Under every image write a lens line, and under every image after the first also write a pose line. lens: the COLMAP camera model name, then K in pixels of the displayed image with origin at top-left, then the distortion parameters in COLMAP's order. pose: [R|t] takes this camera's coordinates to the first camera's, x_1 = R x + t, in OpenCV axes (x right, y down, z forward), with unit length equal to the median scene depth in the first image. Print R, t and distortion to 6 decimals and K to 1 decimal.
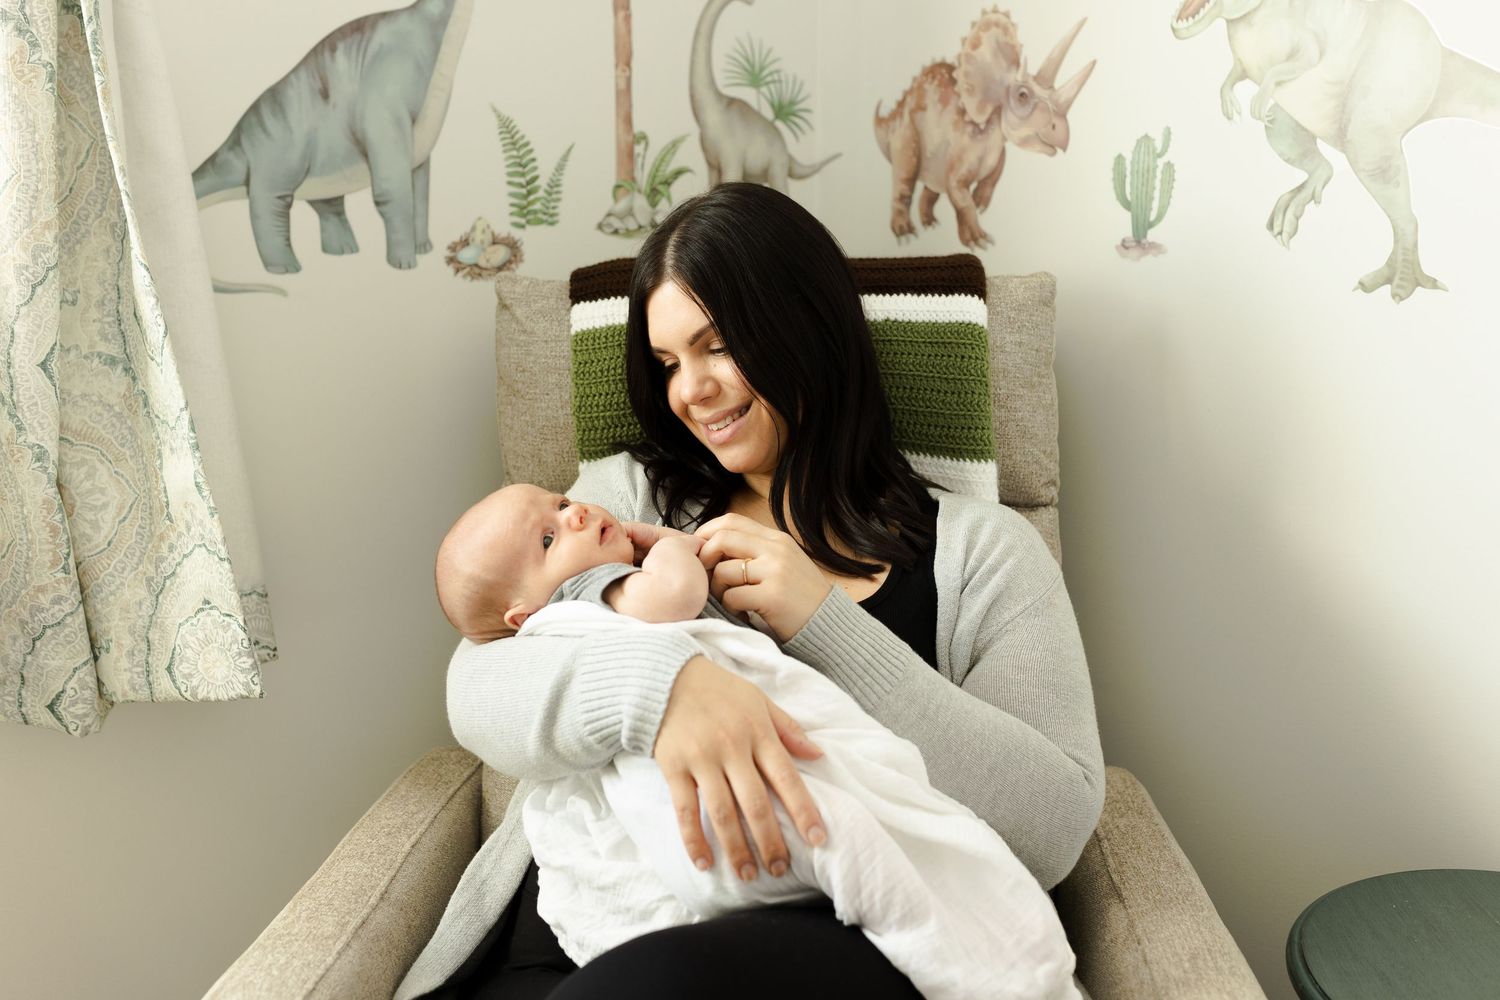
lens RADIAL K [[1567.0, 0, 750.8], [0, 1567.0, 487.3], [0, 0, 1]] dist [0.001713, 0.000000]
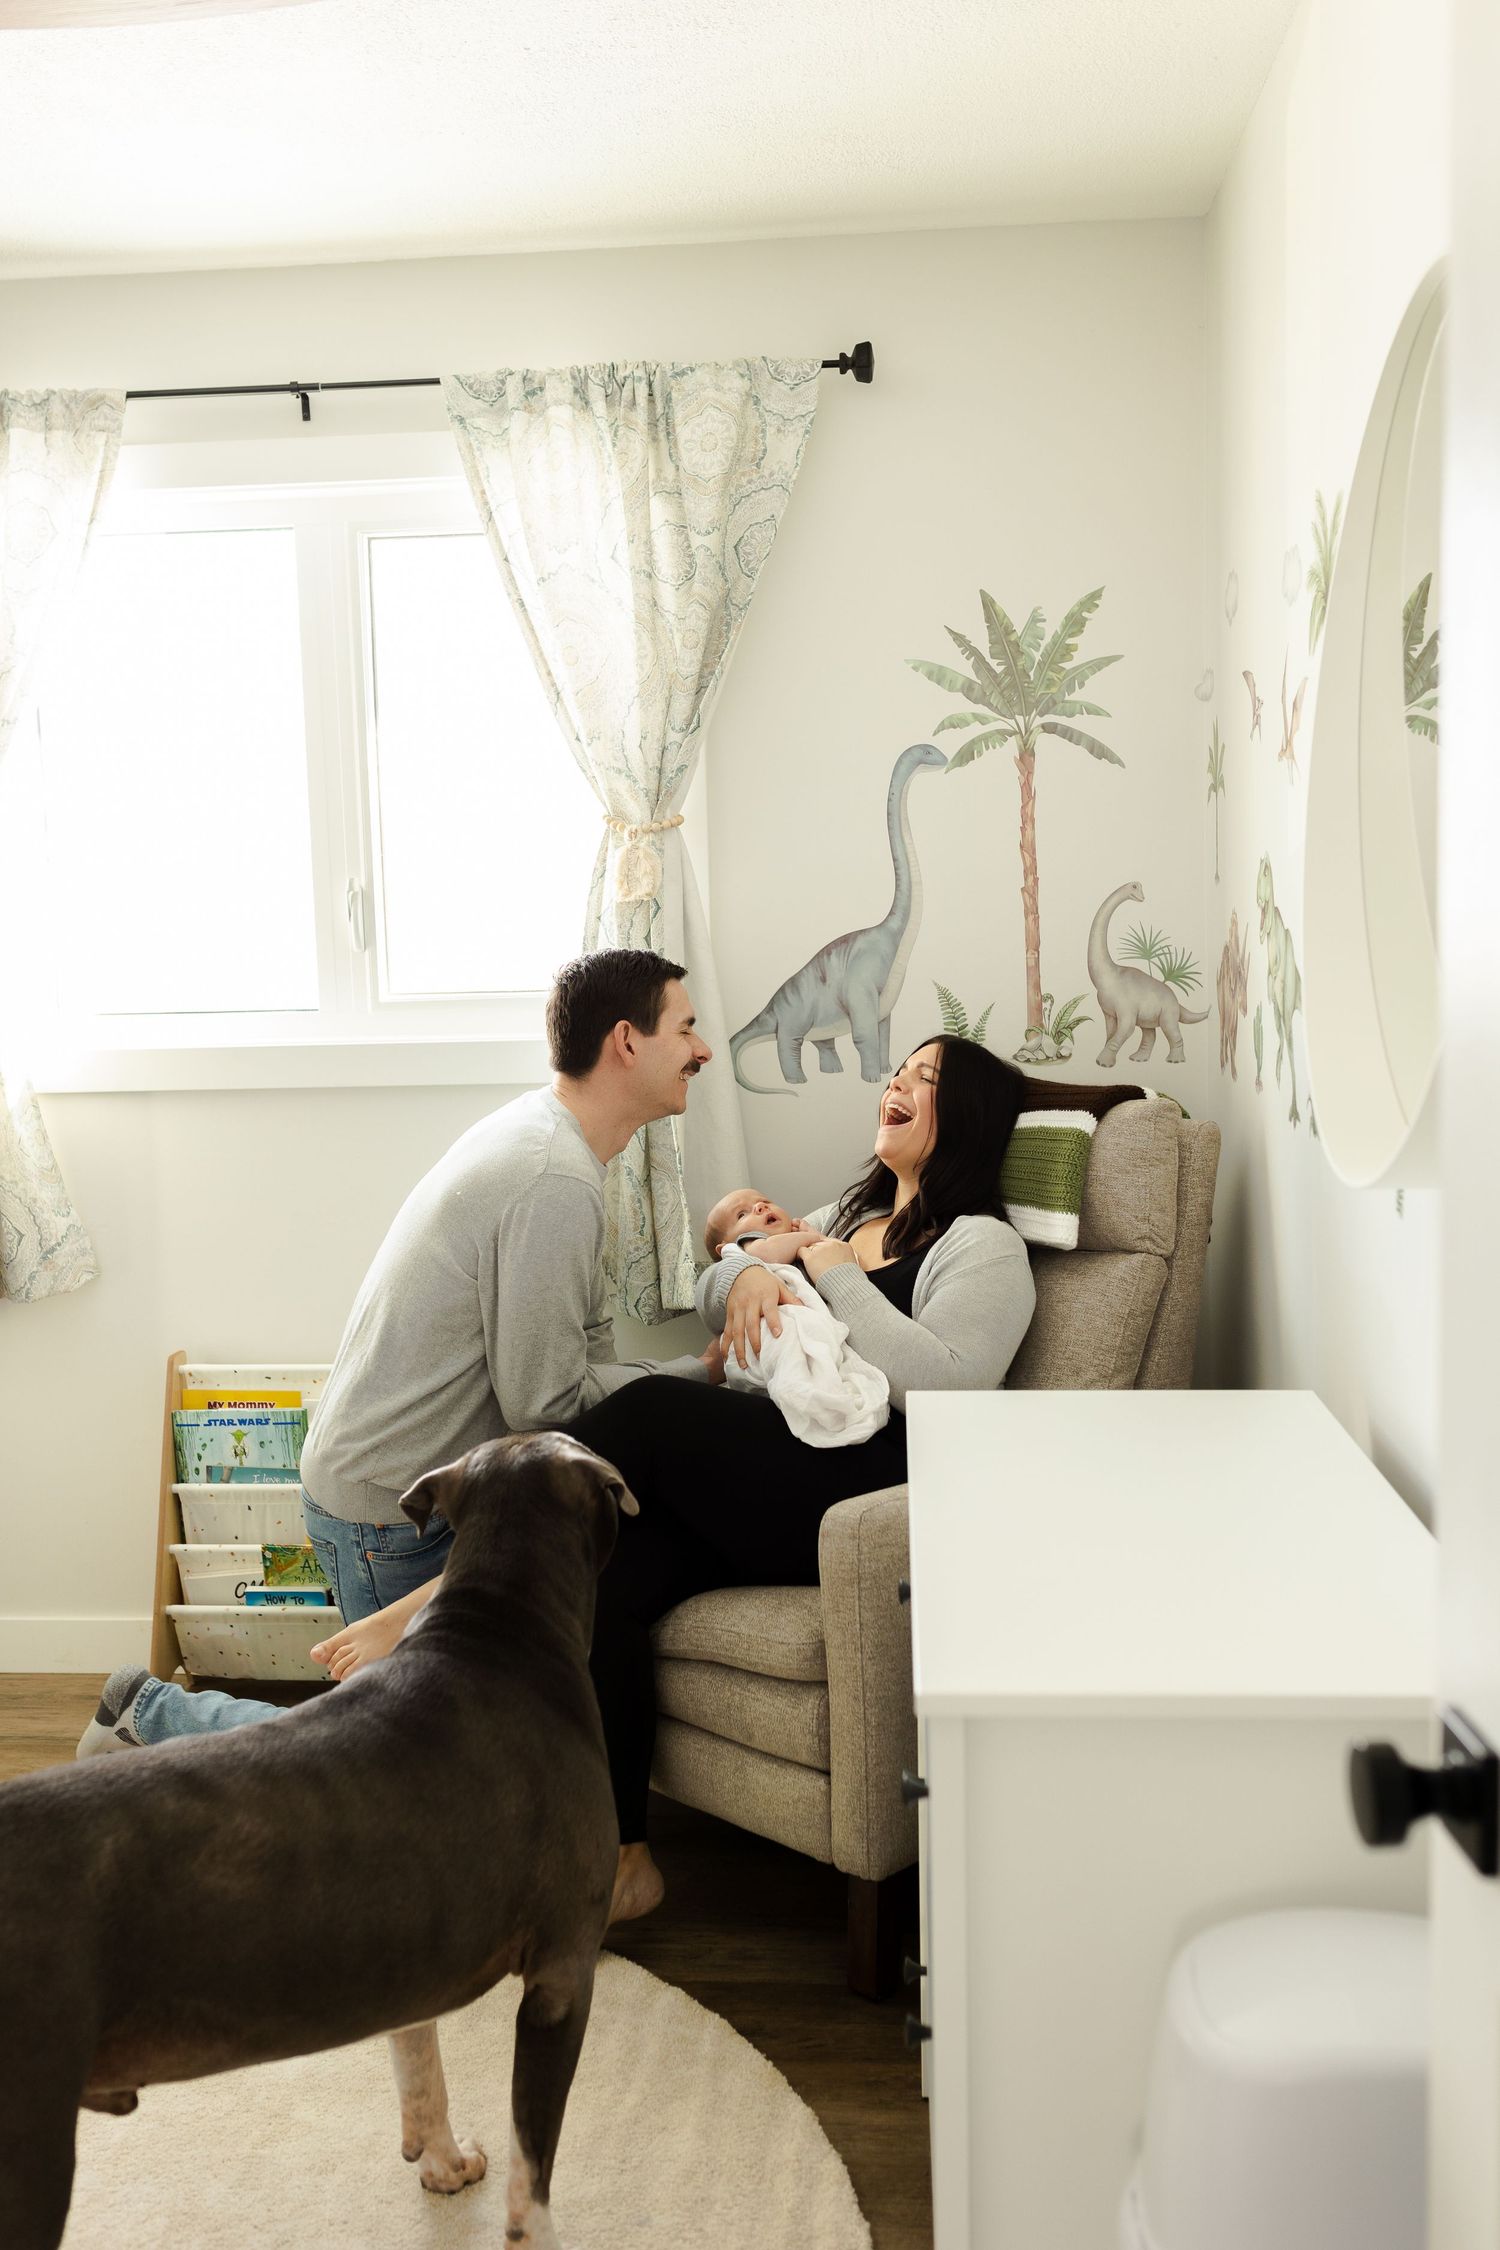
lens RADIAL K [[2350.5, 0, 745.2], [0, 2350.5, 1130.6], [0, 0, 1]] dist [0.001713, 0.000000]
pose [[0.675650, 0.048371, -0.735634, 1.501943], [-0.120215, 0.991718, -0.045204, 0.036263], [0.727355, 0.118976, 0.675869, -0.741886]]
